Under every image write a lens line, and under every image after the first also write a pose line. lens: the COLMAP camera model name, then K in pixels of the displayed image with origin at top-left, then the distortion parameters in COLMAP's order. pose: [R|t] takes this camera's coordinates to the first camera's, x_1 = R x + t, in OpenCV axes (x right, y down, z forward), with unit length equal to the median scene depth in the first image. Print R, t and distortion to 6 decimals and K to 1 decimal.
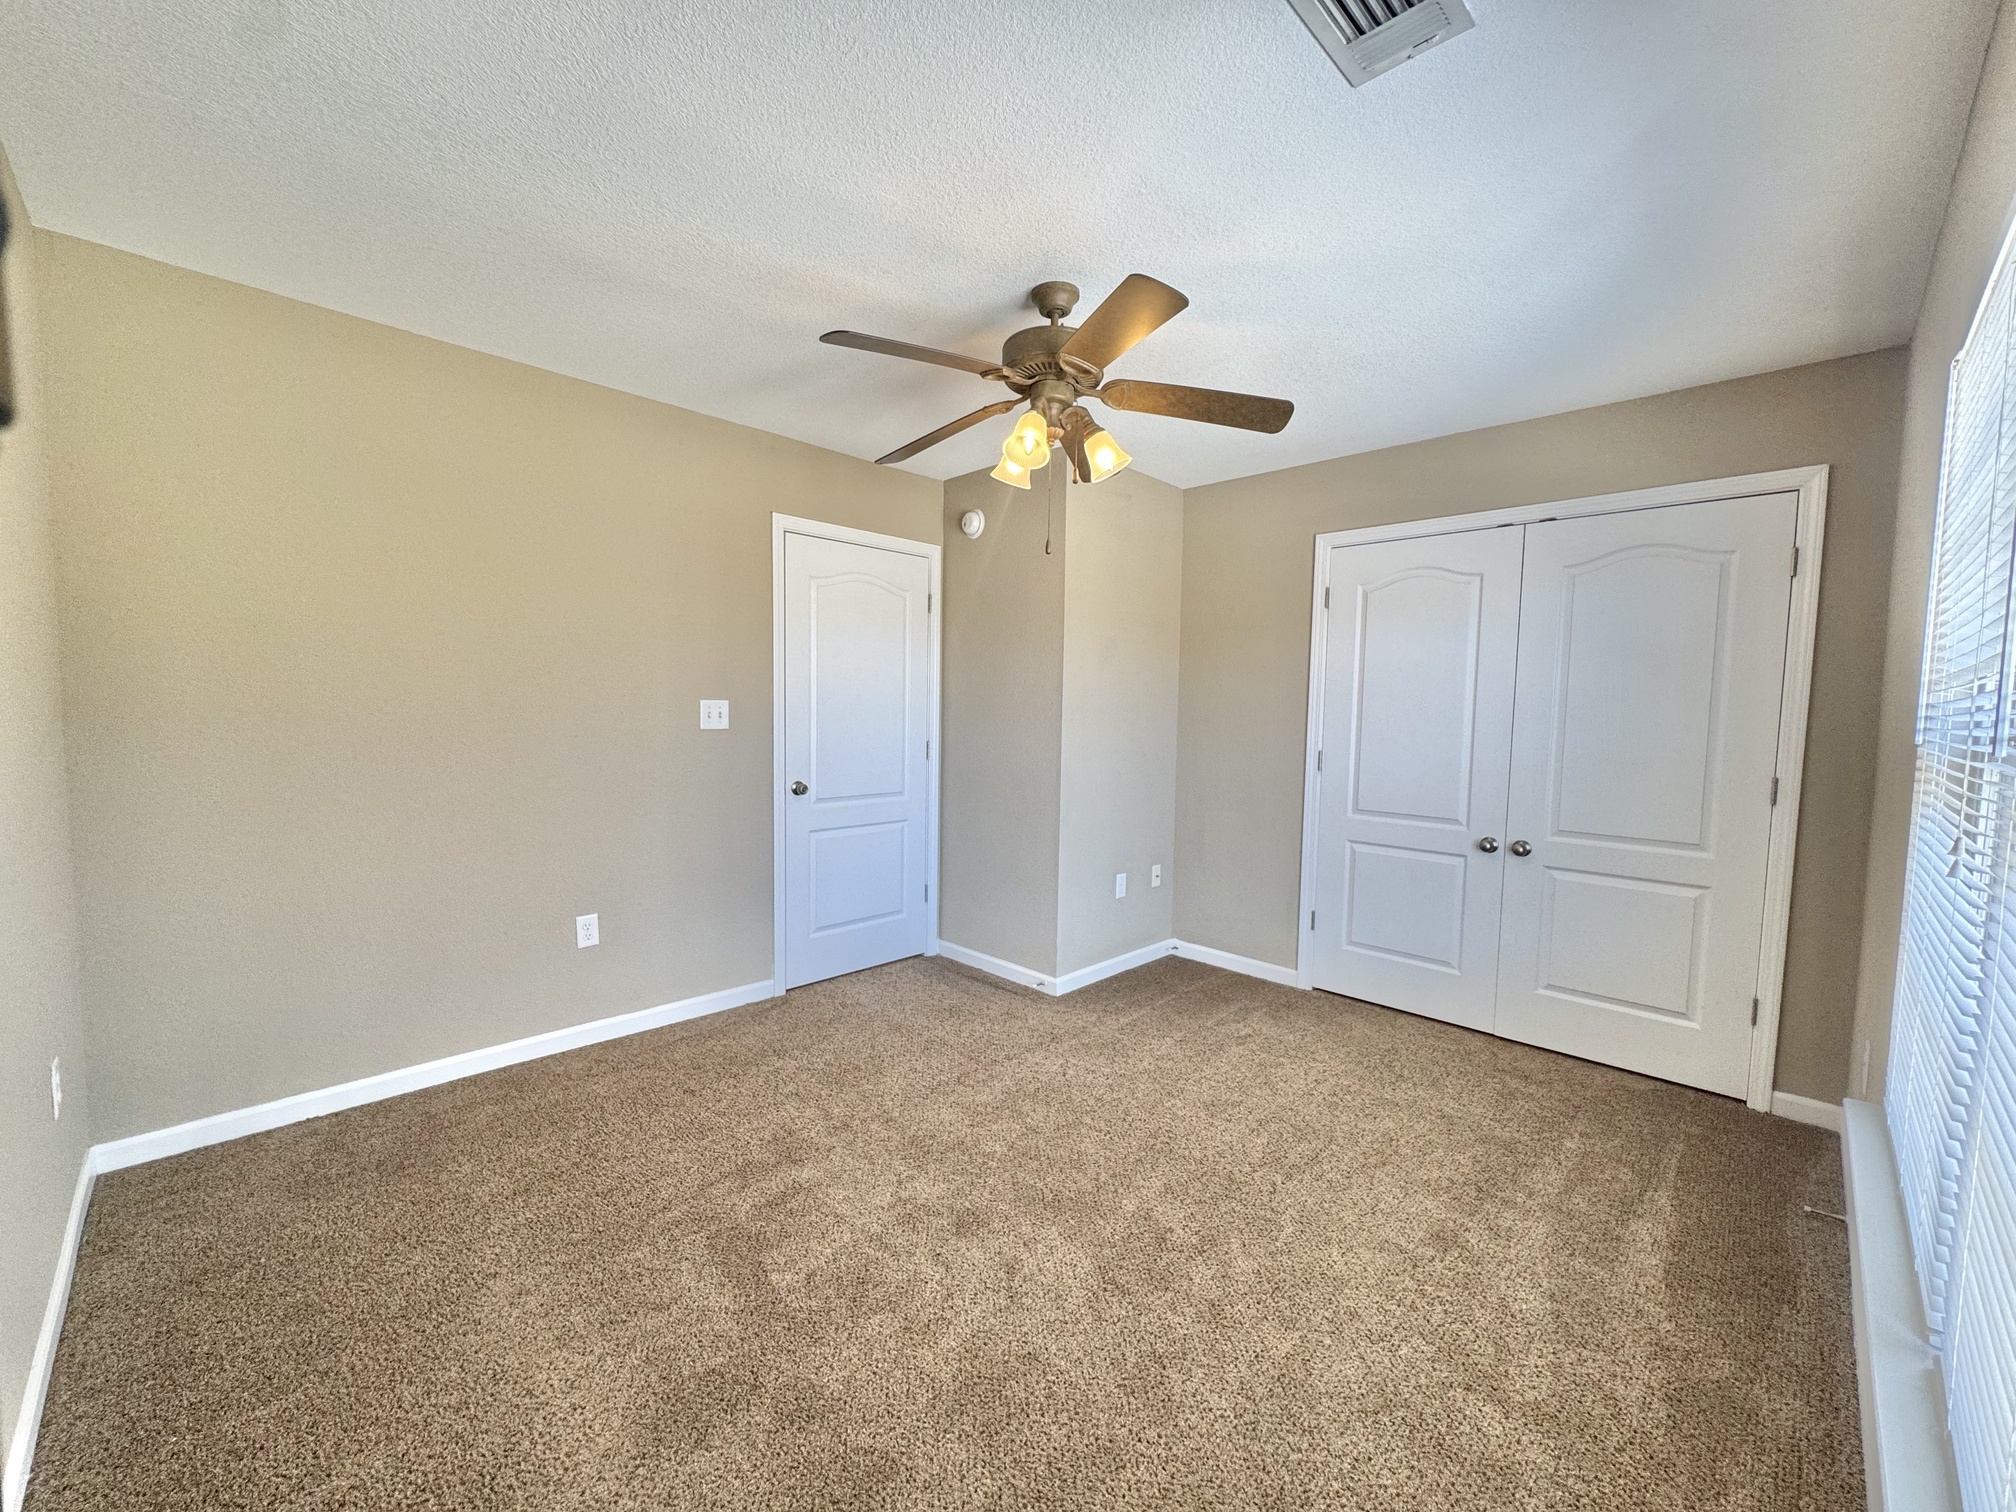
lens RADIAL K [[803.4, 0, 1006.2], [0, 803.4, 763.2], [0, 0, 1]] dist [0.000035, -0.004447]
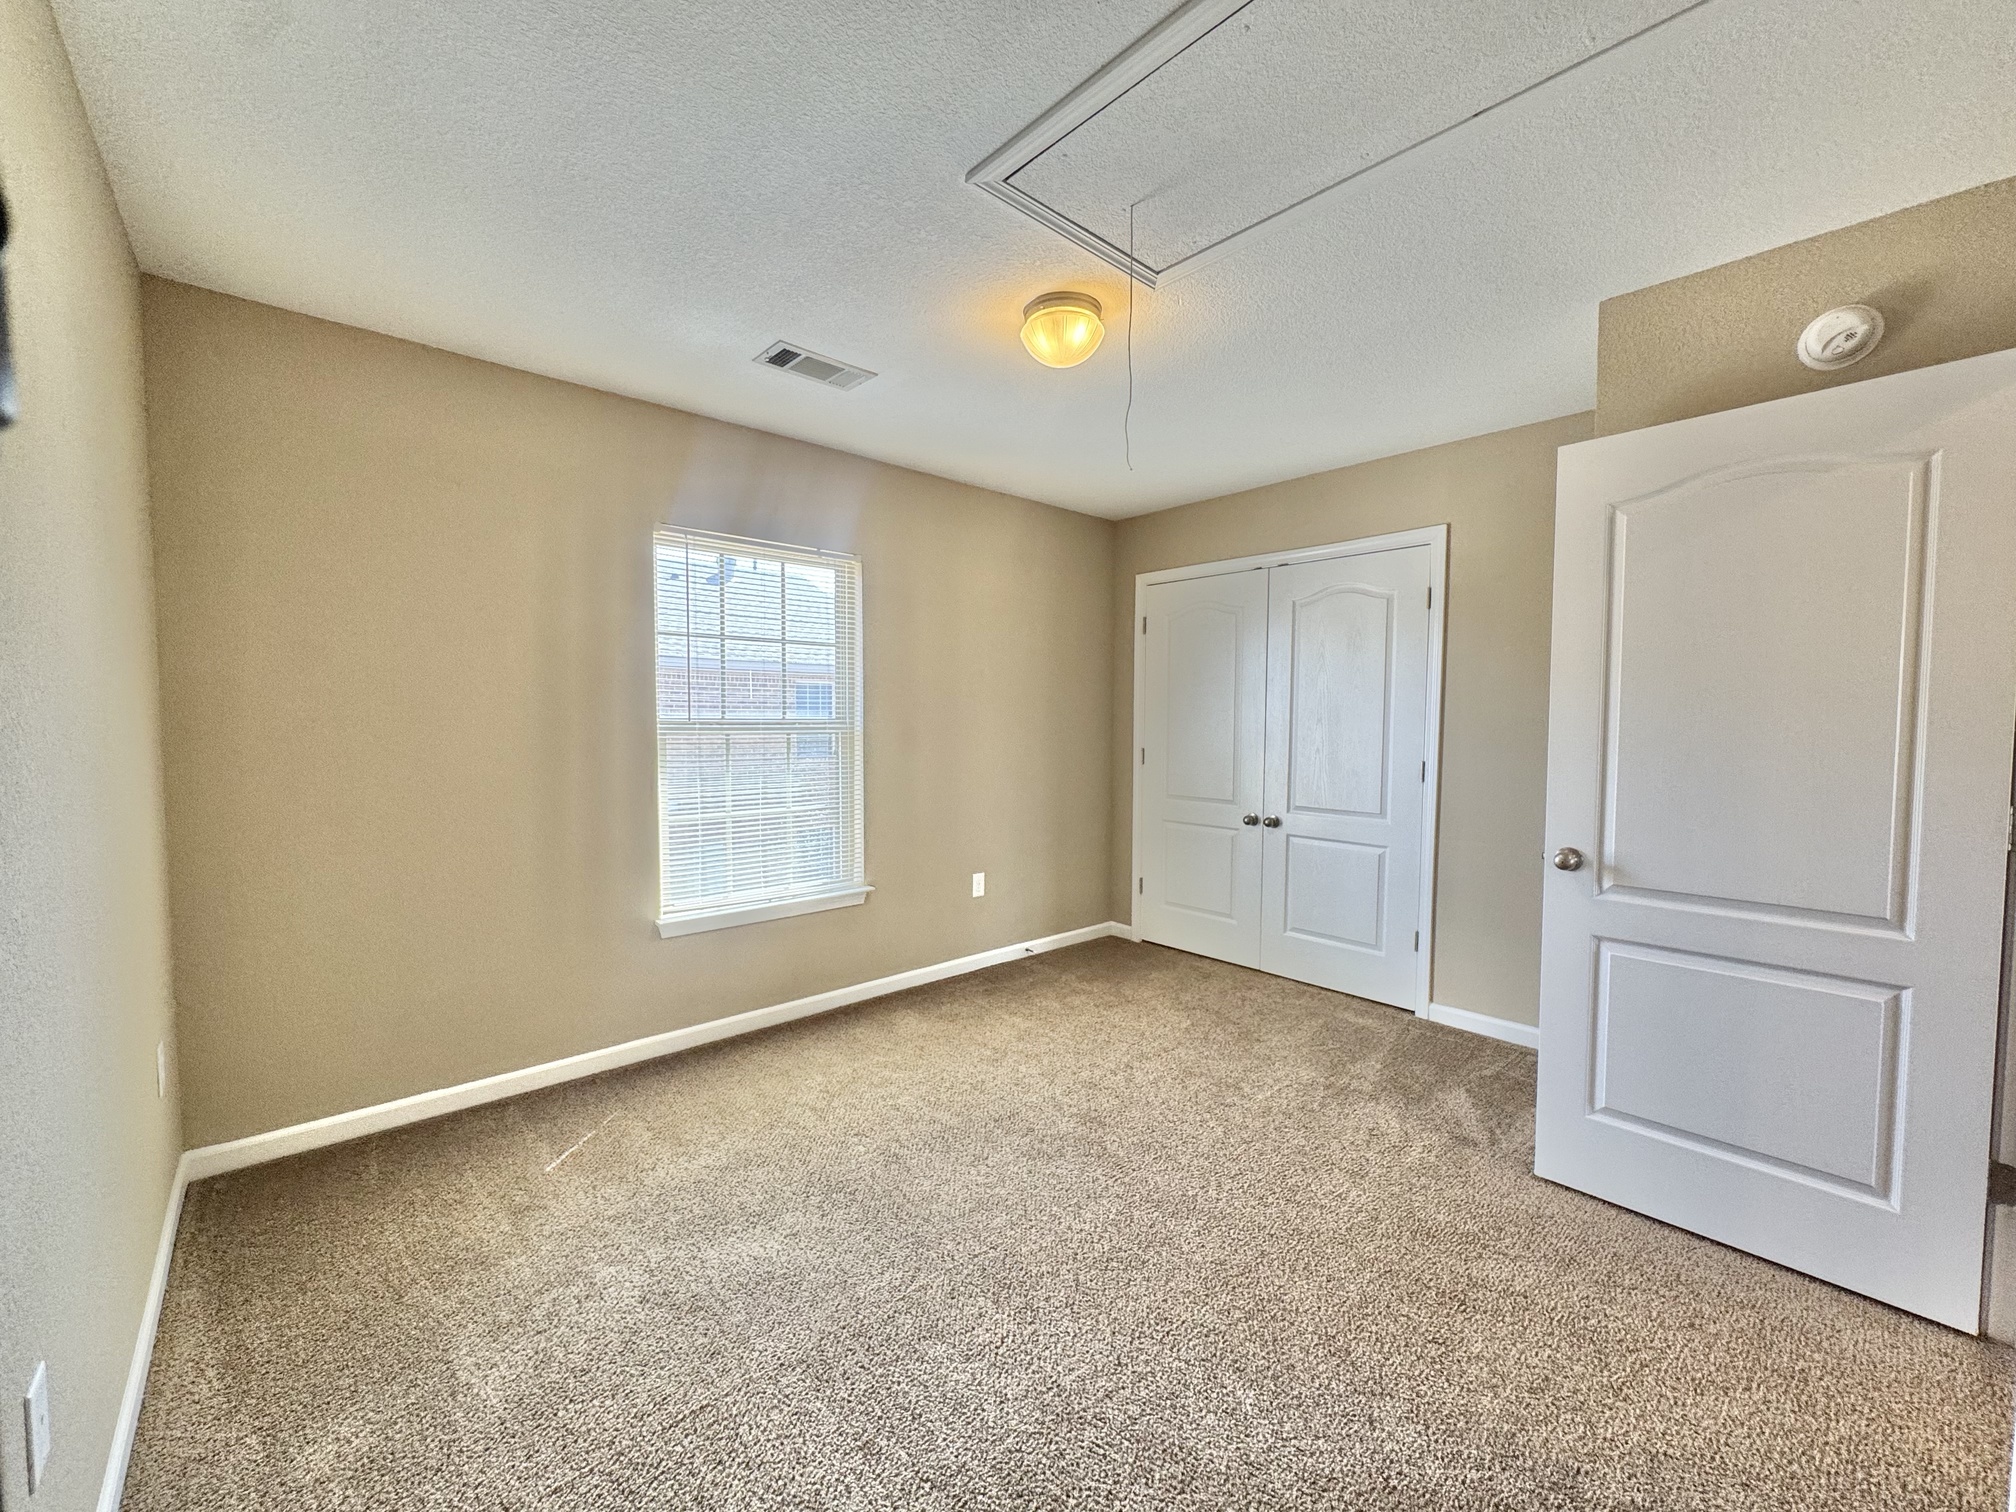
lens RADIAL K [[803.4, 0, 1006.2], [0, 803.4, 763.2], [0, 0, 1]] dist [0.000035, -0.004447]
pose [[0.998440, -0.012159, -0.054493, 0.267584], [0.011544, 0.999866, -0.011589, 0.021878], [0.054626, 0.010942, 0.998447, -0.272416]]
